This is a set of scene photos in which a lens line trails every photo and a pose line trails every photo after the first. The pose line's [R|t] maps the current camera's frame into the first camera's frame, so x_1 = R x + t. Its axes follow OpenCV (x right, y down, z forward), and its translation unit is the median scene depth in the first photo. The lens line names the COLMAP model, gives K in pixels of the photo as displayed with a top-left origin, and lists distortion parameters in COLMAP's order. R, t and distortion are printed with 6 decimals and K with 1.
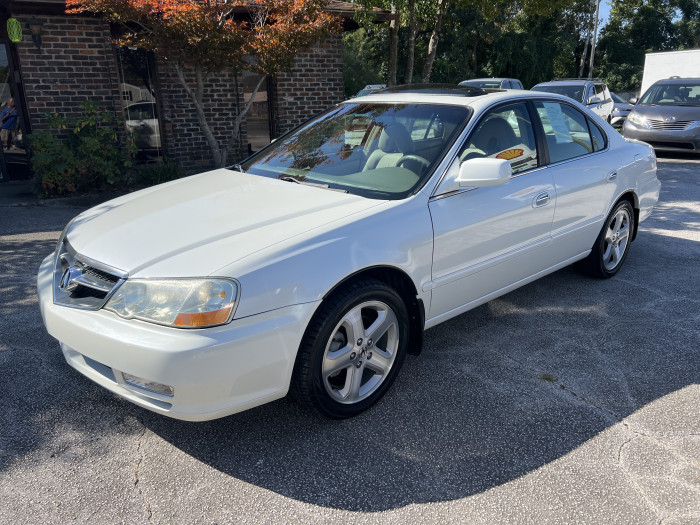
lens RADIAL K [[533.0, 0, 345.0], [0, 533.0, 263.3], [0, 0, 1]] dist [0.043067, -0.044864]
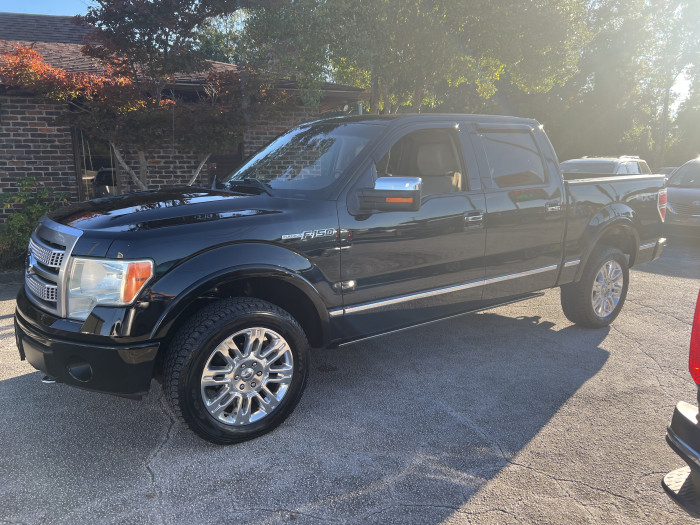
lens RADIAL K [[533.0, 0, 349.3], [0, 533.0, 261.2], [0, 0, 1]] dist [0.043067, -0.044864]
pose [[0.990626, 0.034779, -0.132102, 0.225376], [-0.051208, 0.991074, -0.123086, -0.050844], [0.126642, 0.128697, 0.983564, 0.104366]]
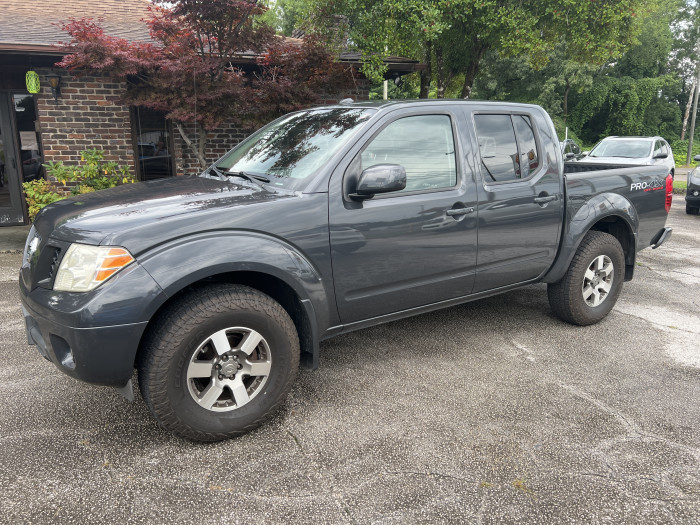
lens RADIAL K [[533.0, 0, 346.9], [0, 533.0, 263.3], [0, 0, 1]] dist [0.043067, -0.044864]
pose [[0.986397, 0.050214, -0.156524, 0.146604], [-0.062209, 0.995412, -0.072698, -0.043990], [0.152156, 0.081446, 0.984995, 0.088670]]
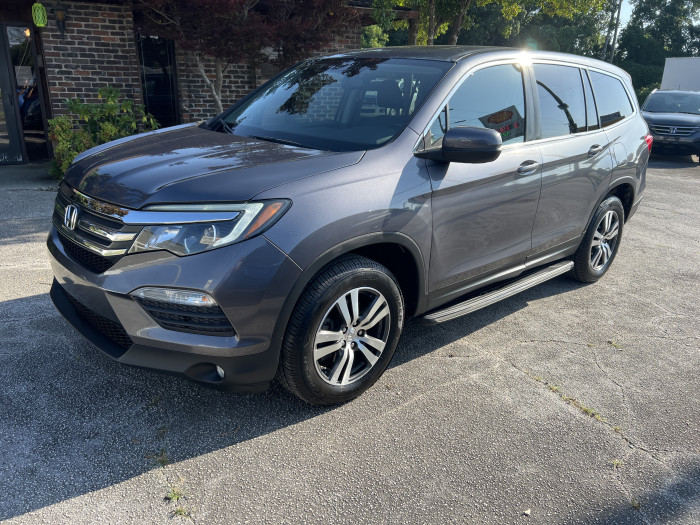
lens RADIAL K [[533.0, 0, 342.5], [0, 533.0, 267.3], [0, 0, 1]] dist [0.043067, -0.044864]
pose [[0.998831, 0.046579, -0.012930, -0.008707], [-0.046248, 0.998621, 0.024828, -0.009705], [0.014069, -0.024201, 0.999608, -0.014283]]
